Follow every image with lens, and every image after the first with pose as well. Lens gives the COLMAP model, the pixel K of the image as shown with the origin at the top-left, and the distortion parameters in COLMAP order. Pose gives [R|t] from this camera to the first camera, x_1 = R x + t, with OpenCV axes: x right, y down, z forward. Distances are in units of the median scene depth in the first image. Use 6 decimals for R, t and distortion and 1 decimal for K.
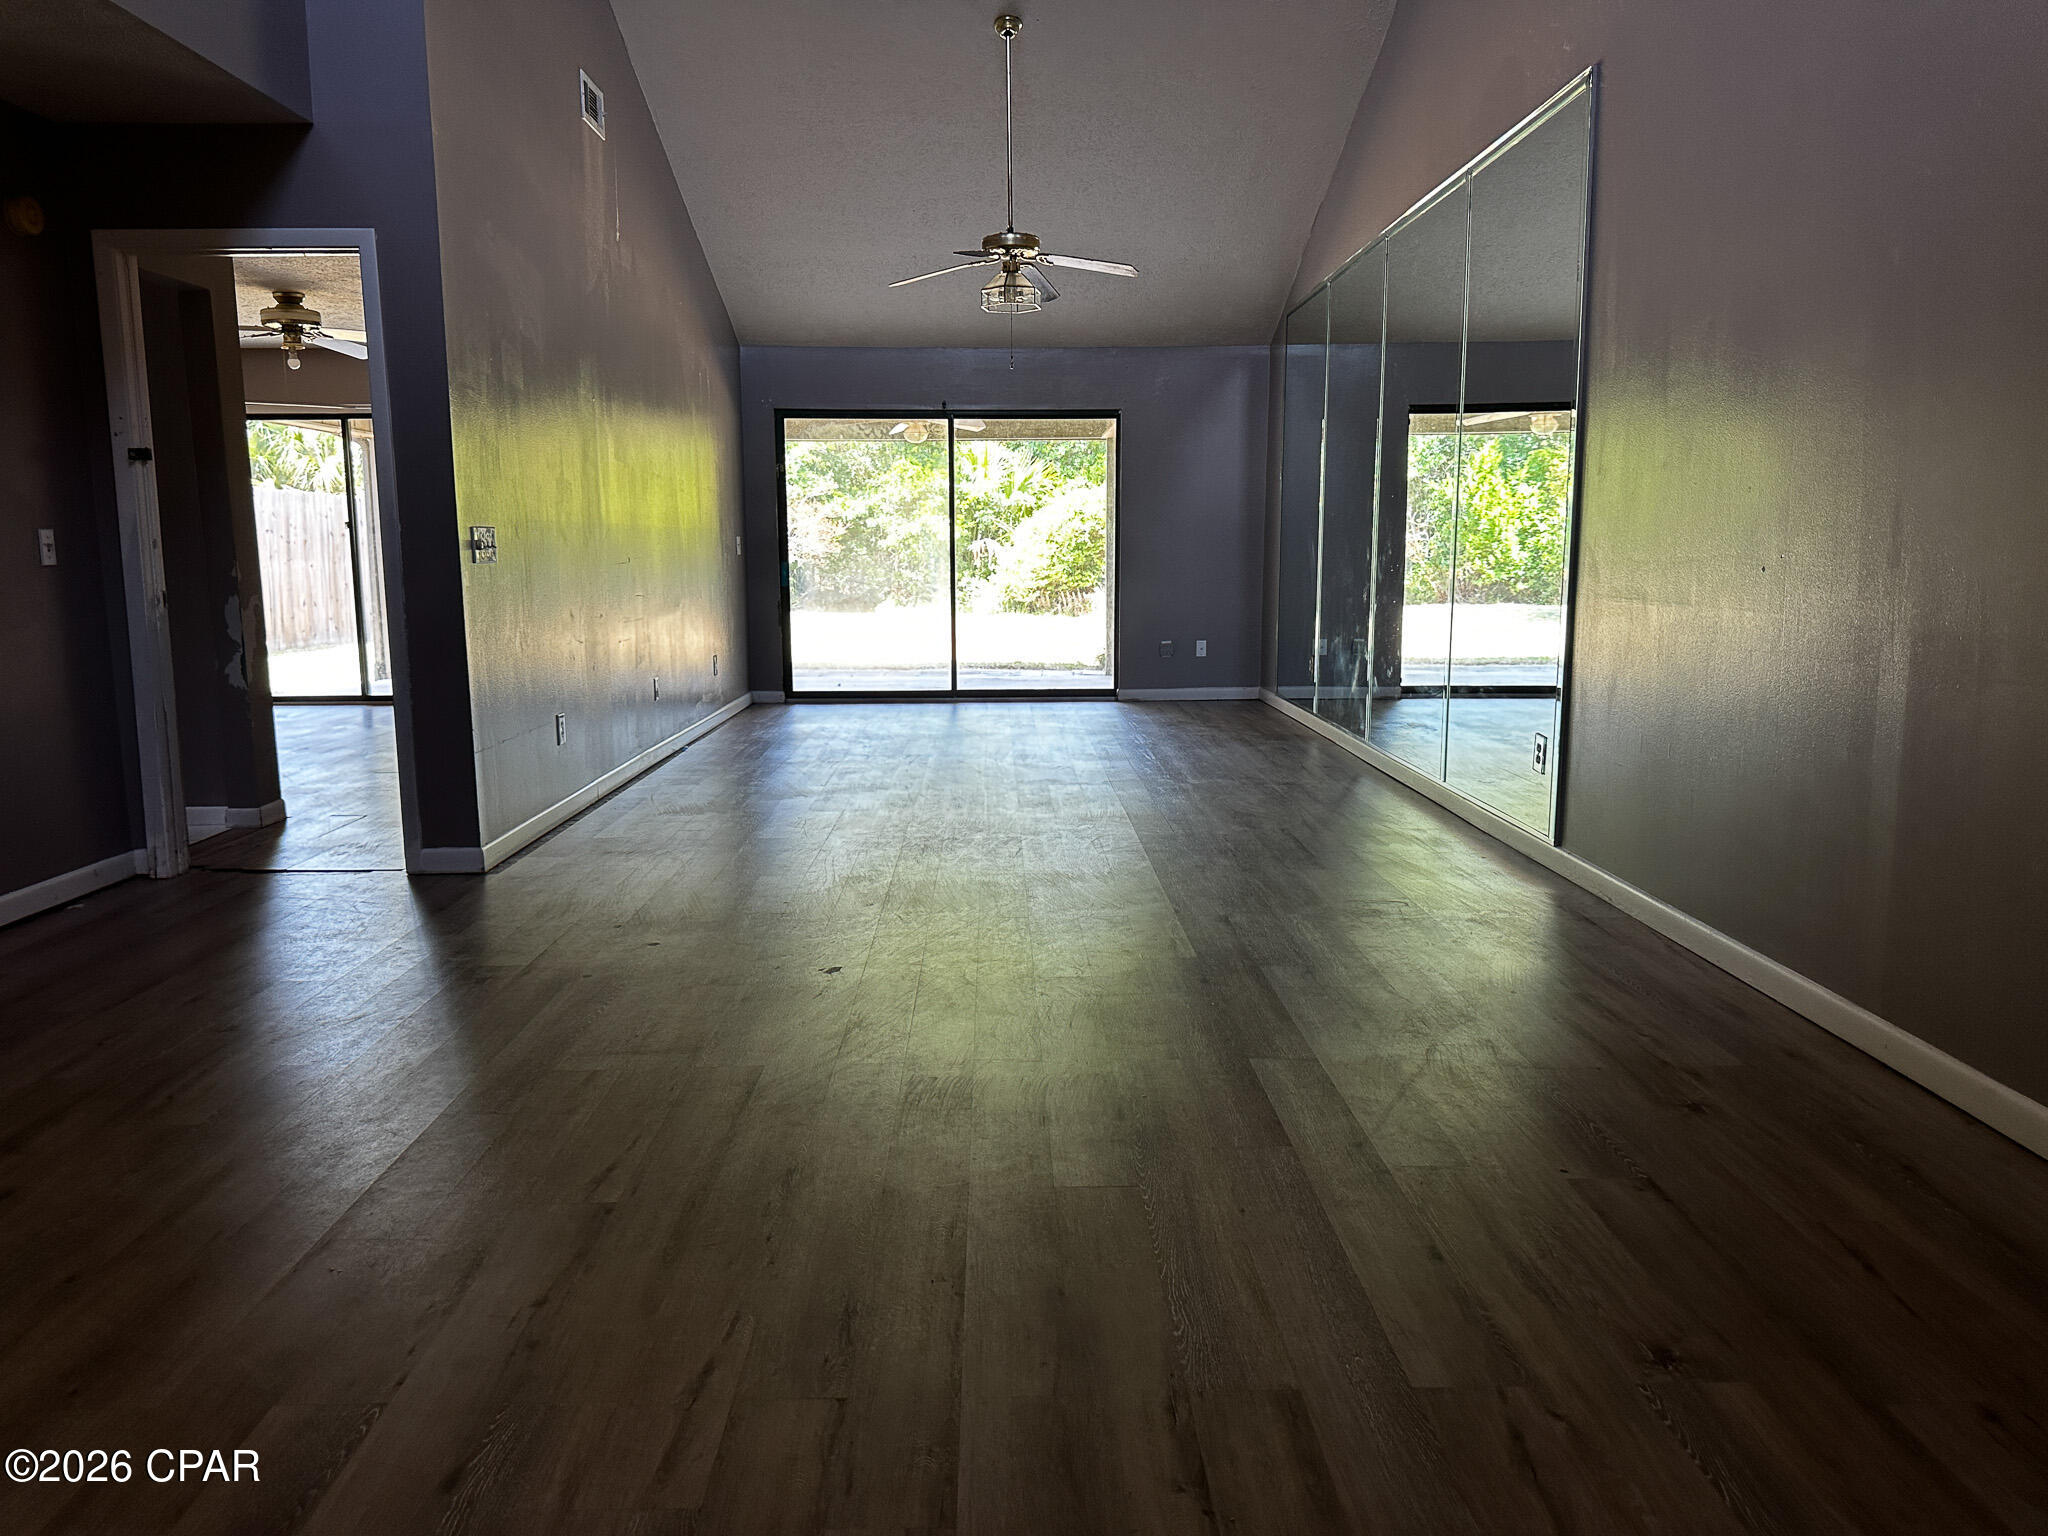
lens RADIAL K [[1452.9, 0, 1020.5], [0, 1452.9, 769.2], [0, 0, 1]] dist [-0.008105, -0.005545]
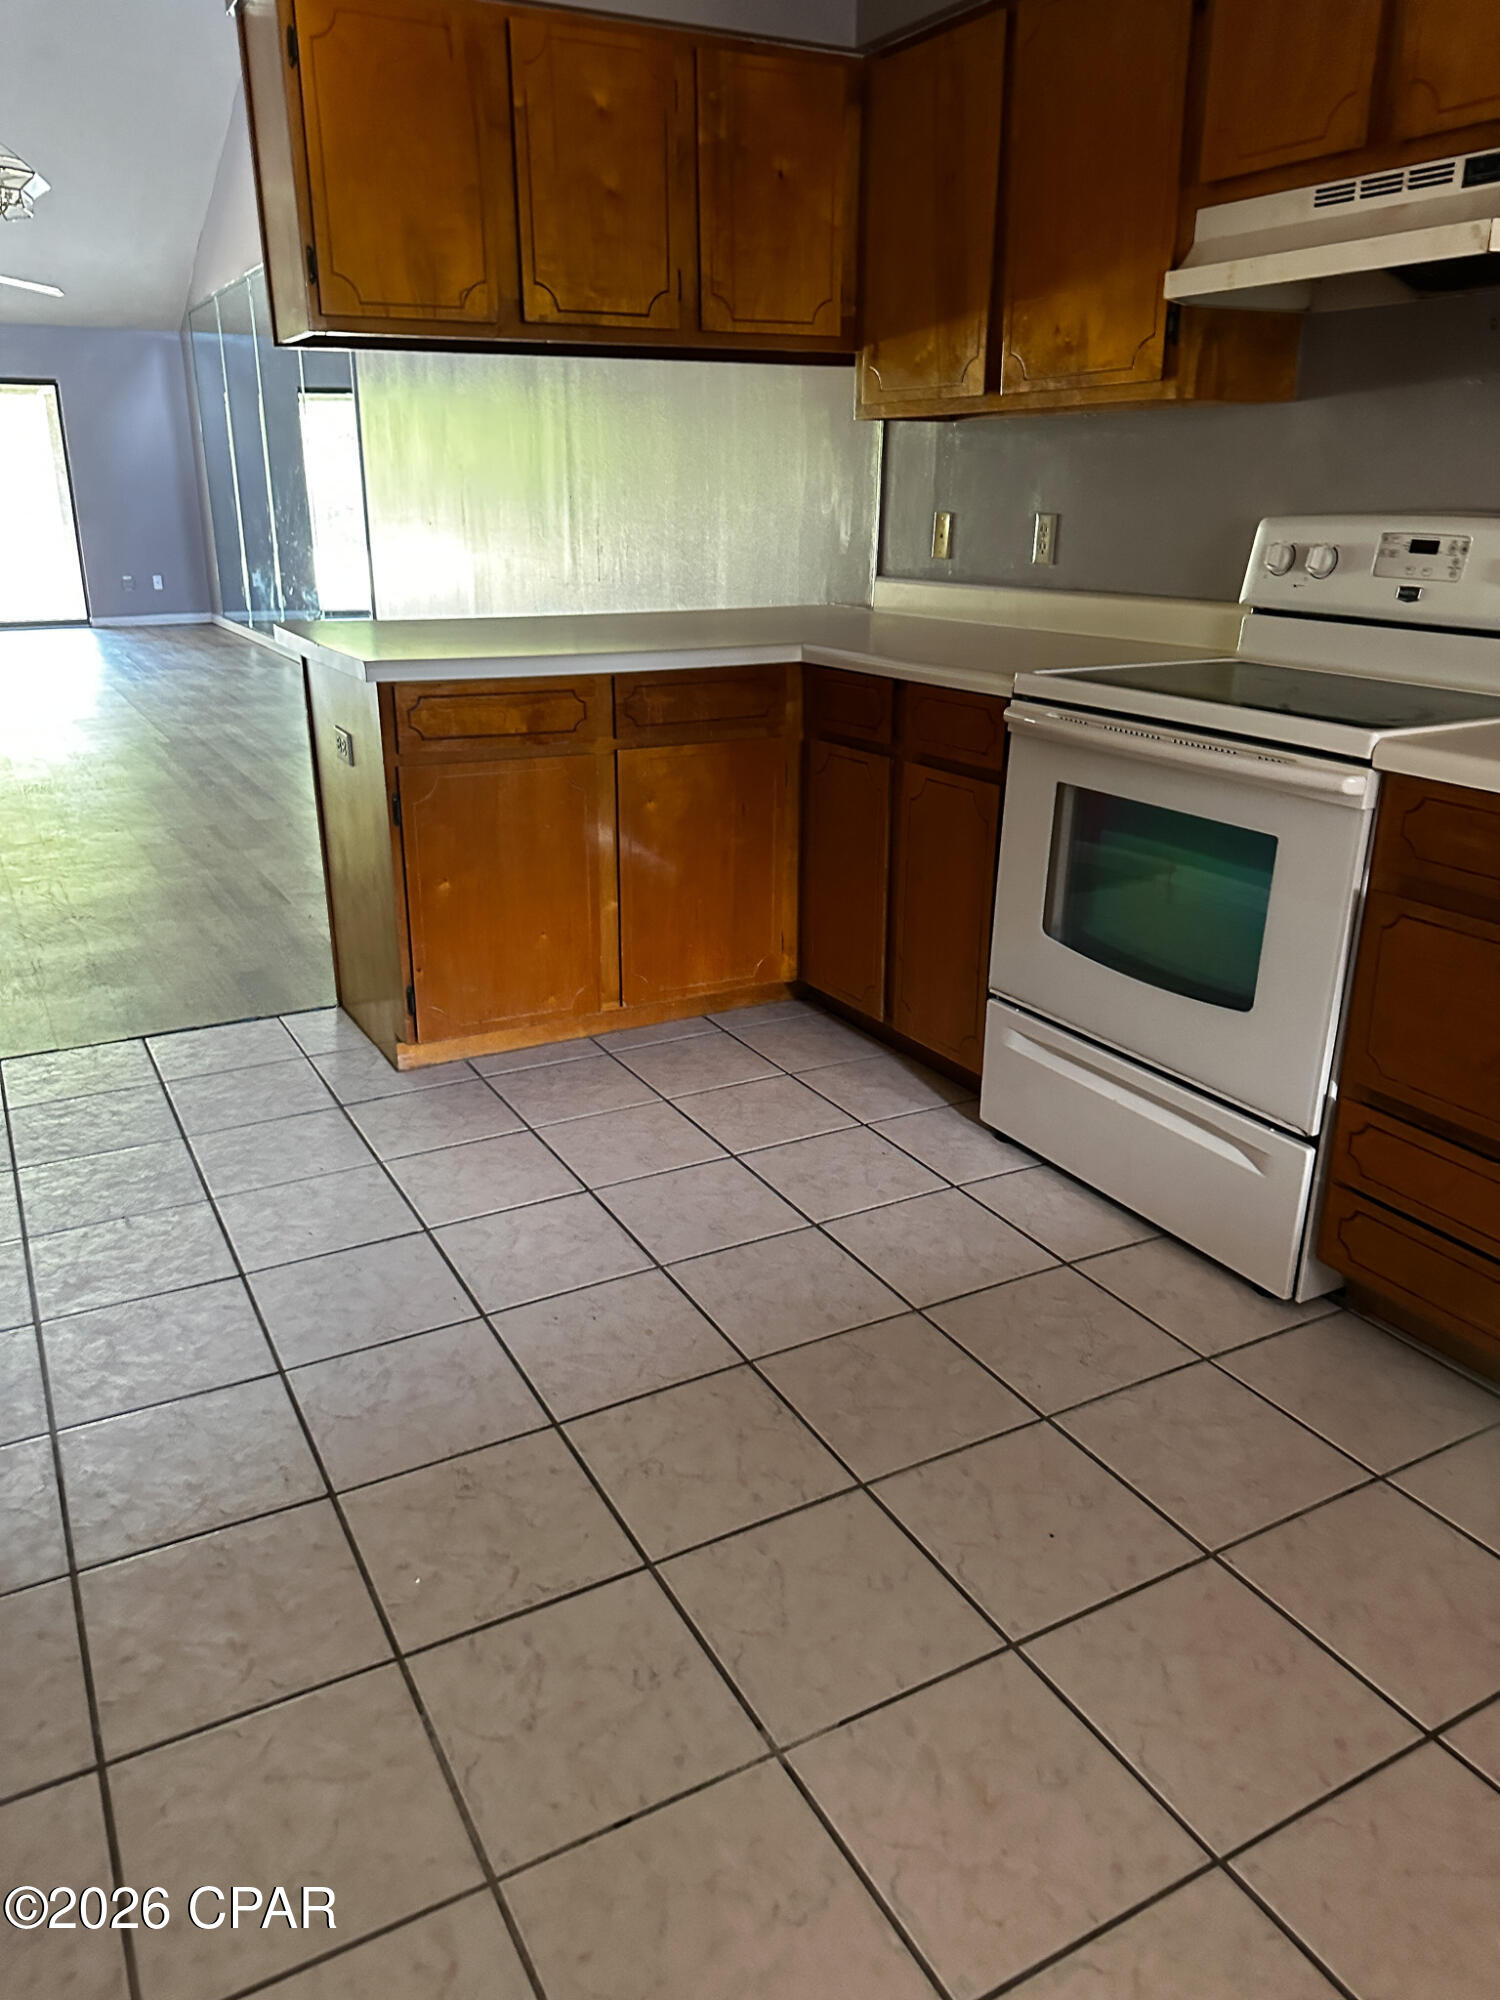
lens RADIAL K [[1418.9, 0, 746.7], [0, 1418.9, 1005.2], [0, 0, 1]] dist [-0.008105, -0.005545]
pose [[0.877853, -0.157089, 0.452435, -0.046507], [0.063158, 0.974398, 0.215776, 0.048860], [-0.474747, -0.160844, 0.865300, -0.428354]]
